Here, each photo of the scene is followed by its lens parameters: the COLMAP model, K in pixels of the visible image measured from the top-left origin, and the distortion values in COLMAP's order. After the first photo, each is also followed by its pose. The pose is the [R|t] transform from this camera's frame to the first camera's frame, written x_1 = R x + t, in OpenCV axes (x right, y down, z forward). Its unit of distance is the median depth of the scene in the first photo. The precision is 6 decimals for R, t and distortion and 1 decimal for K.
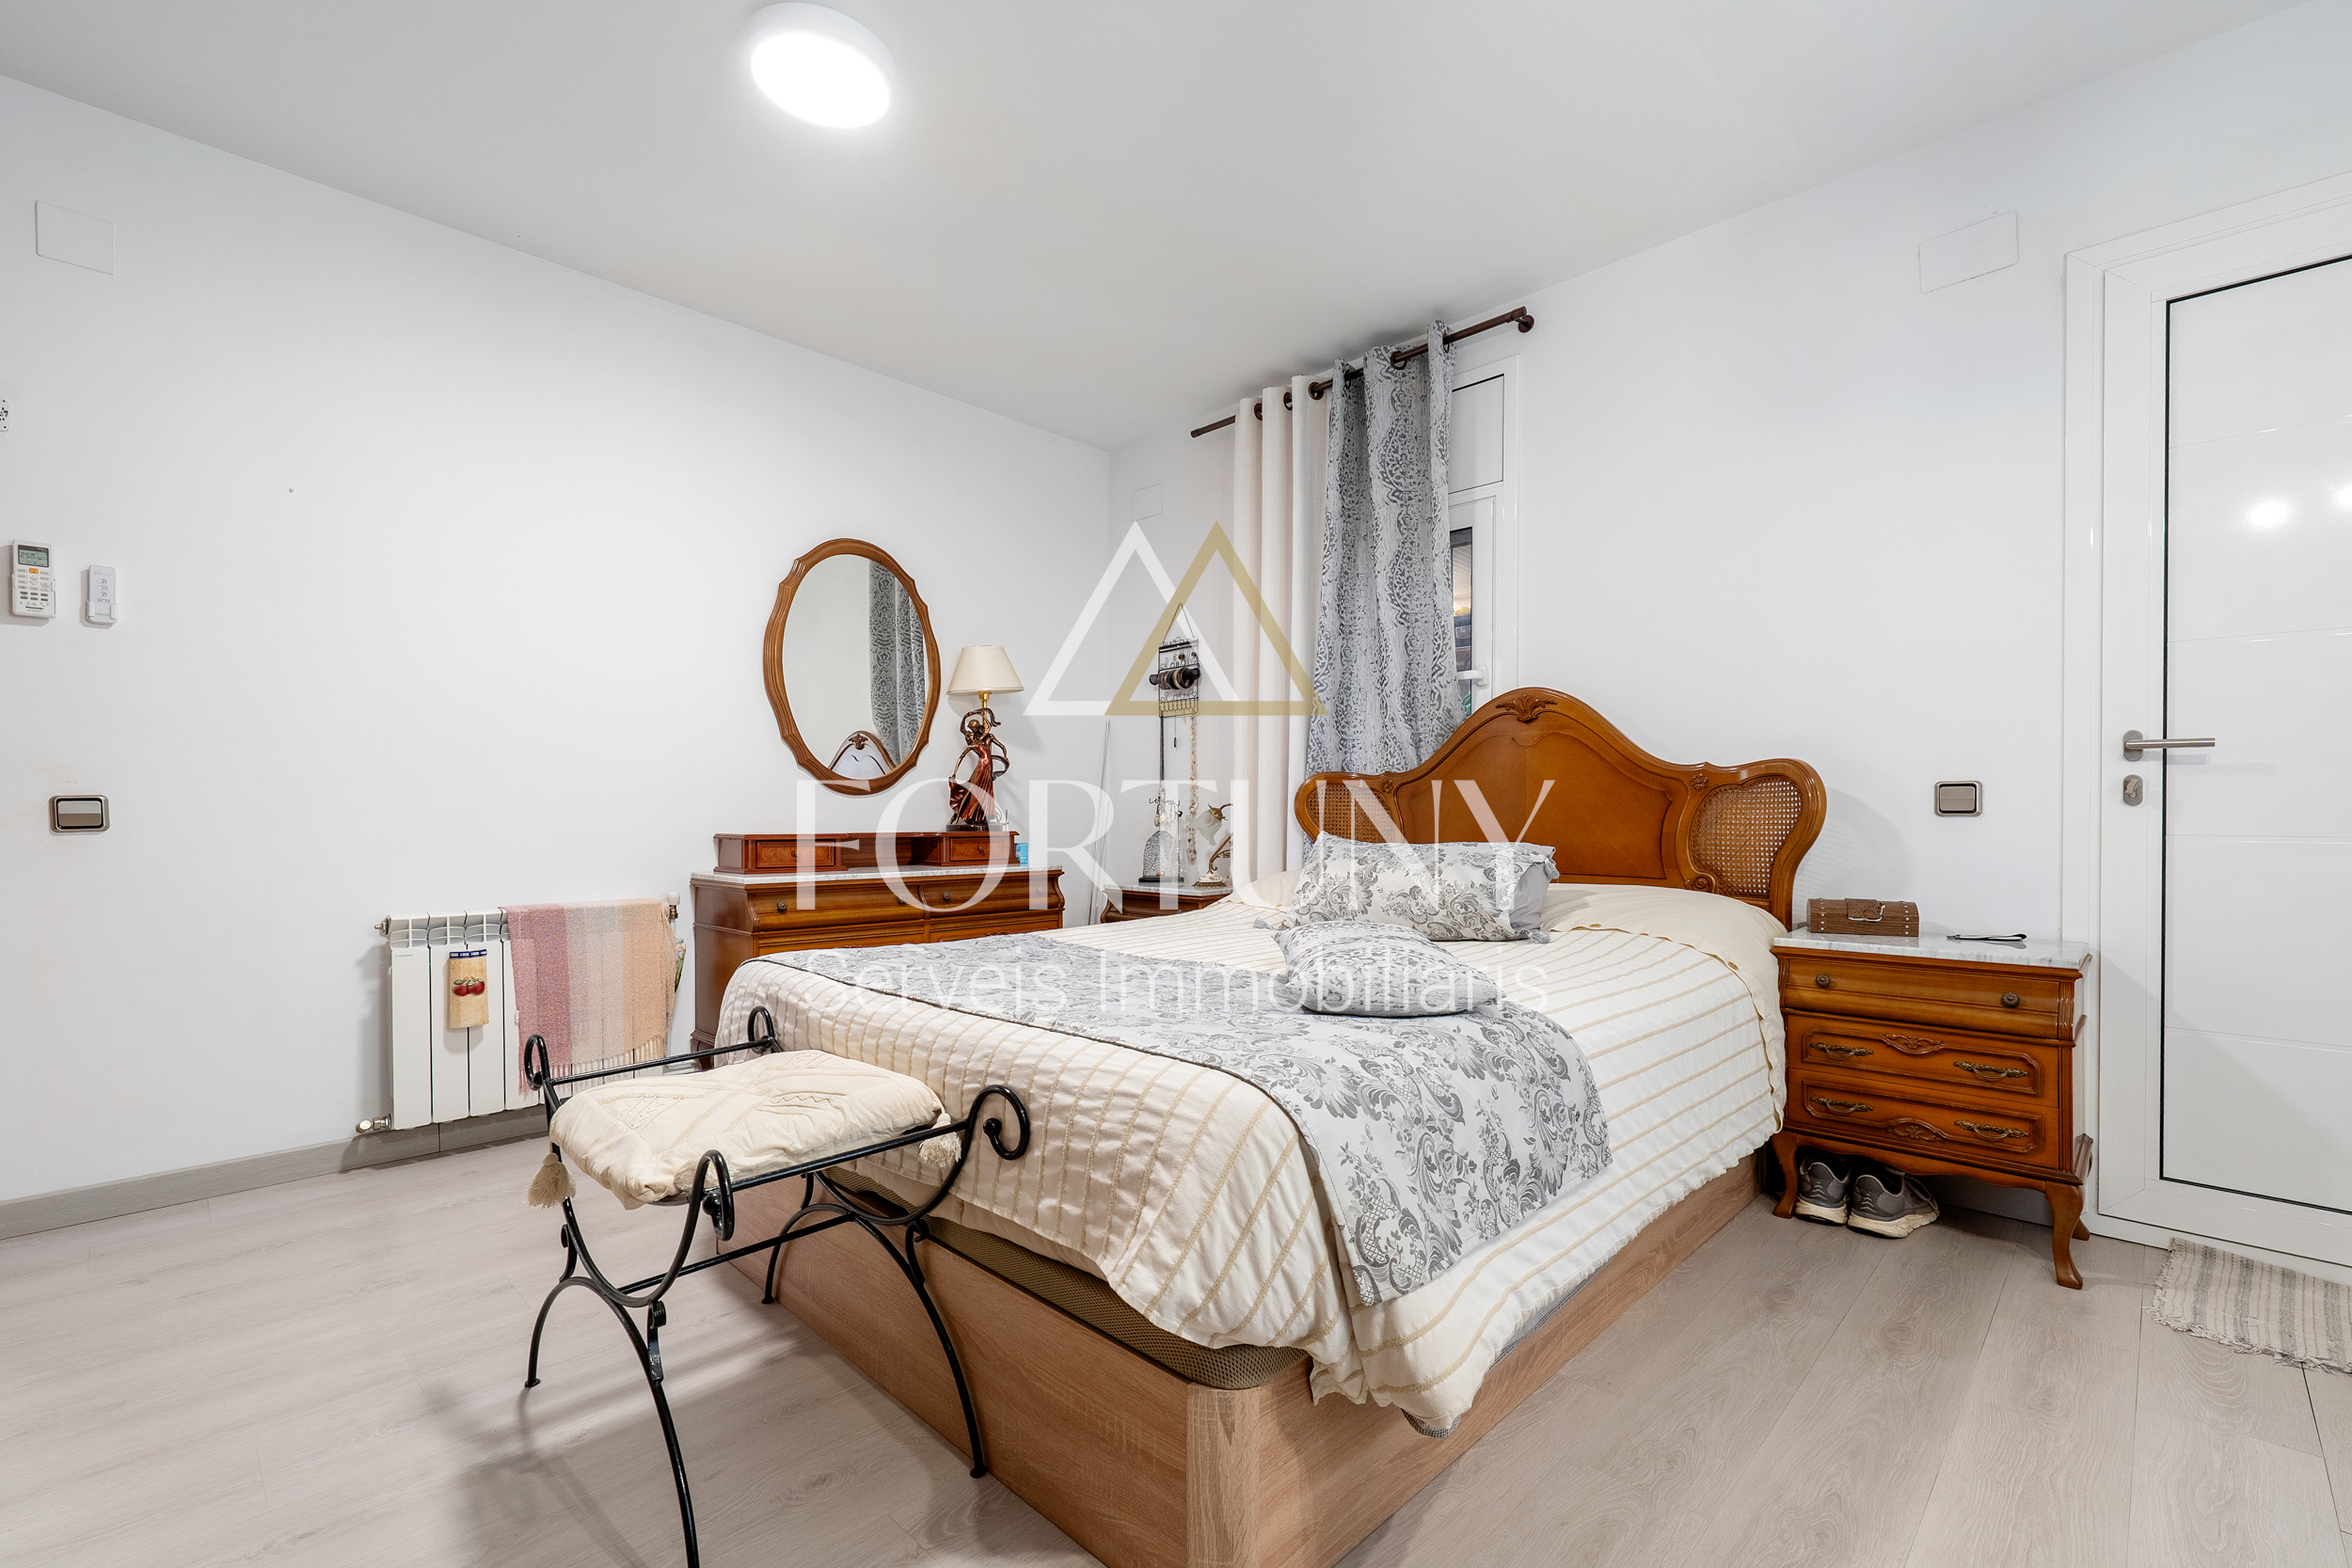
lens RADIAL K [[1003.9, 0, 1185.4], [0, 1003.9, 816.6], [0, 0, 1]] dist [0.066892, 0.000128]
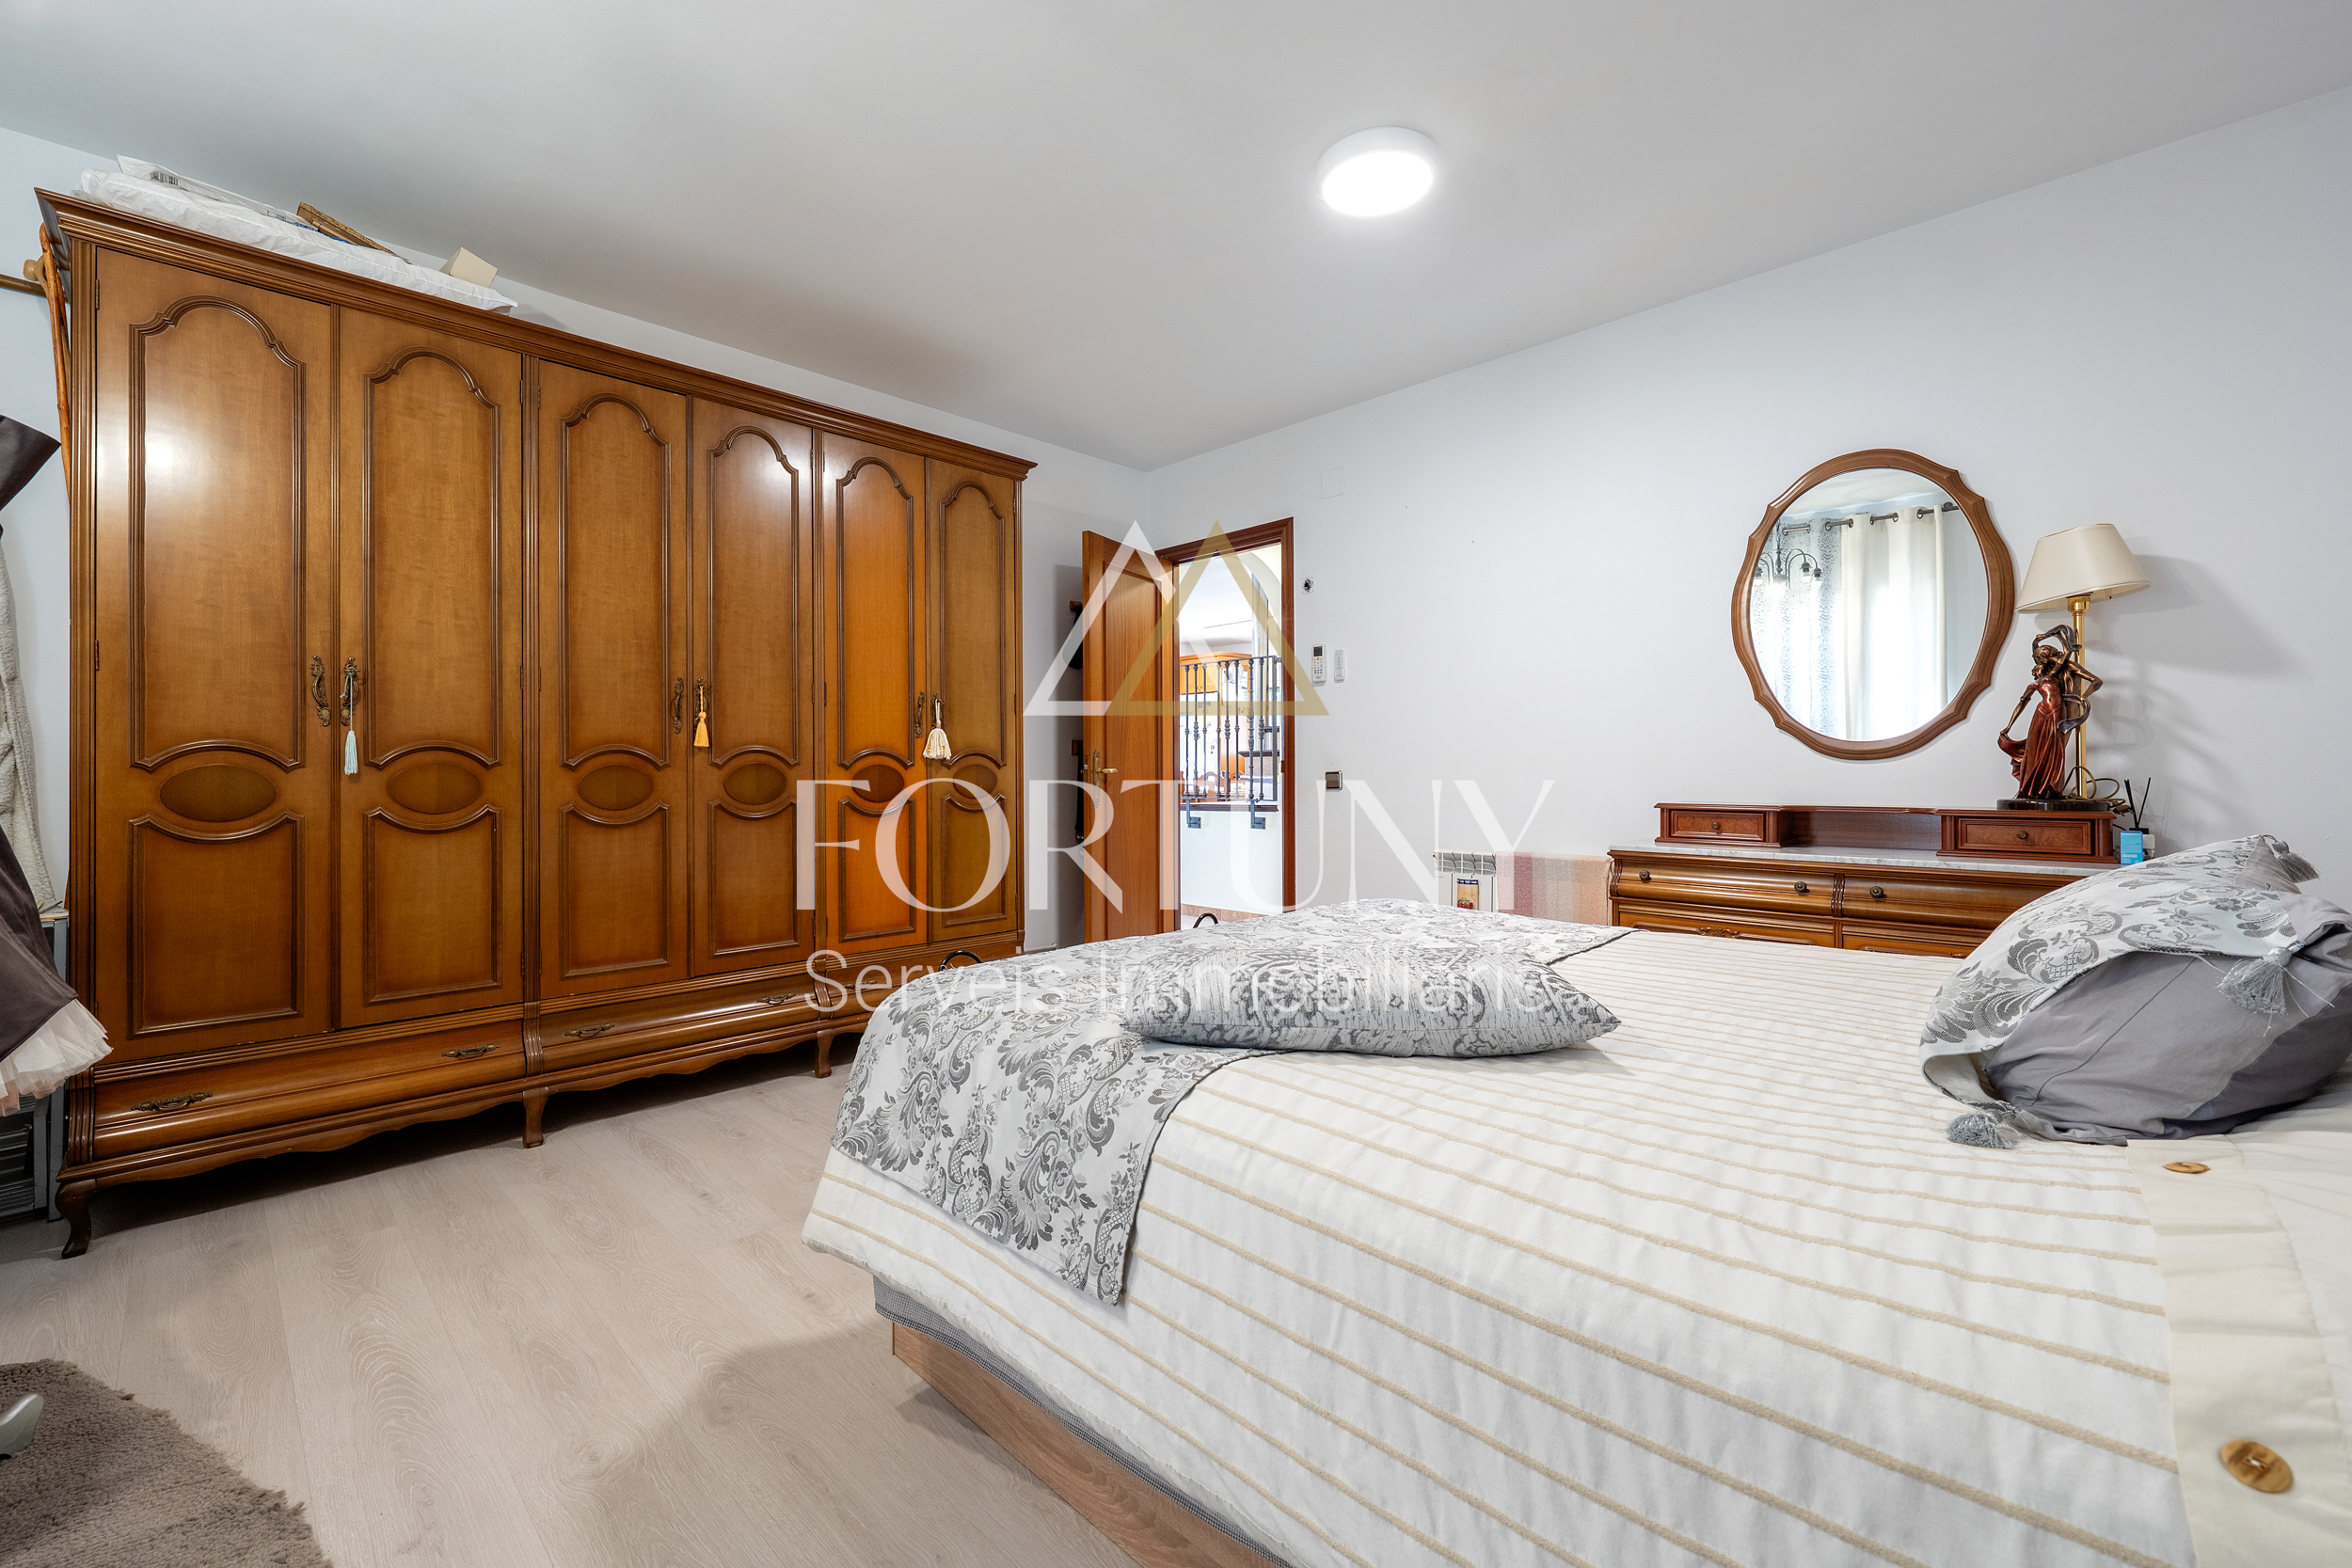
lens RADIAL K [[982.2, 0, 1176.1], [0, 982.2, 768.0], [0, 0, 1]] dist [0.000954, 0.000549]
pose [[-0.019302, -0.005939, -0.999796, 0.520783], [-0.005714, 0.999967, -0.005830, -0.008880], [0.999797, 0.005600, -0.019335, 0.509163]]
